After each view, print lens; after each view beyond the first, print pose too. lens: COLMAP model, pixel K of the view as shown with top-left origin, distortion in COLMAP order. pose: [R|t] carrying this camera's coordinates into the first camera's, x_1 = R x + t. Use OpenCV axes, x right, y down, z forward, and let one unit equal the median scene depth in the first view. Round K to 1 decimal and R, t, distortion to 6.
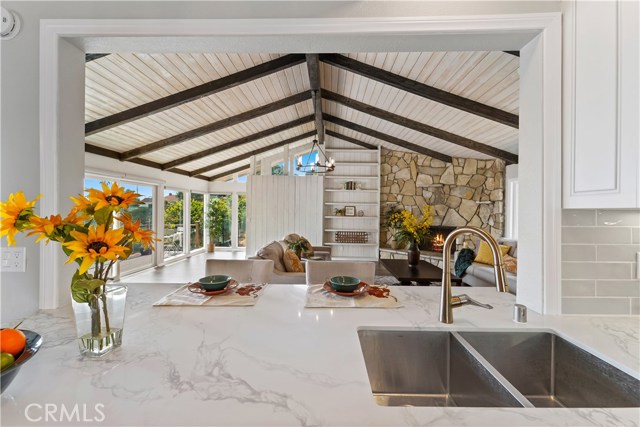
lens RADIAL K [[264.4, 0, 322.0], [0, 264.4, 214.3], [0, 0, 1]] dist [0.003286, -0.000338]
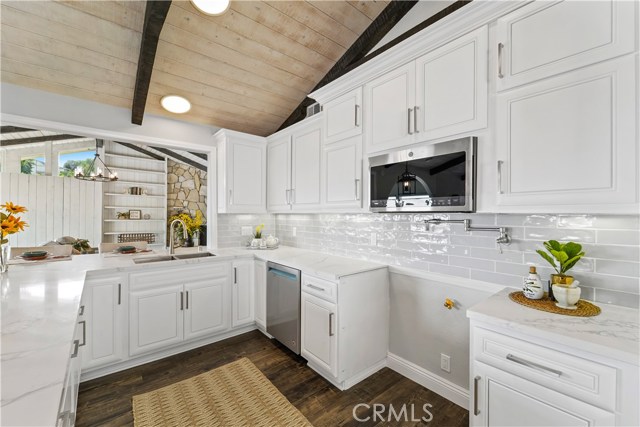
lens RADIAL K [[261.0, 0, 323.9], [0, 261.0, 214.3], [0, 0, 1]] dist [0.000991, -0.000194]
pose [[0.749250, -0.001097, 0.662287, -0.022267], [0.010063, 0.999902, -0.009728, 0.005062], [-0.662211, 0.013954, 0.749187, -0.315107]]
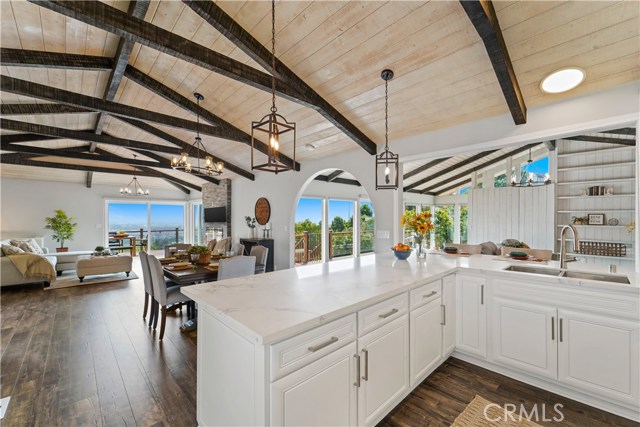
lens RADIAL K [[265.6, 0, 322.7], [0, 265.6, 217.9], [0, 0, 1]] dist [0.004617, -0.000283]
pose [[0.708812, -0.009265, -0.705337, 0.092716], [-0.005459, 0.999812, -0.018619, 0.005149], [0.705376, 0.017047, 0.708628, -0.301666]]
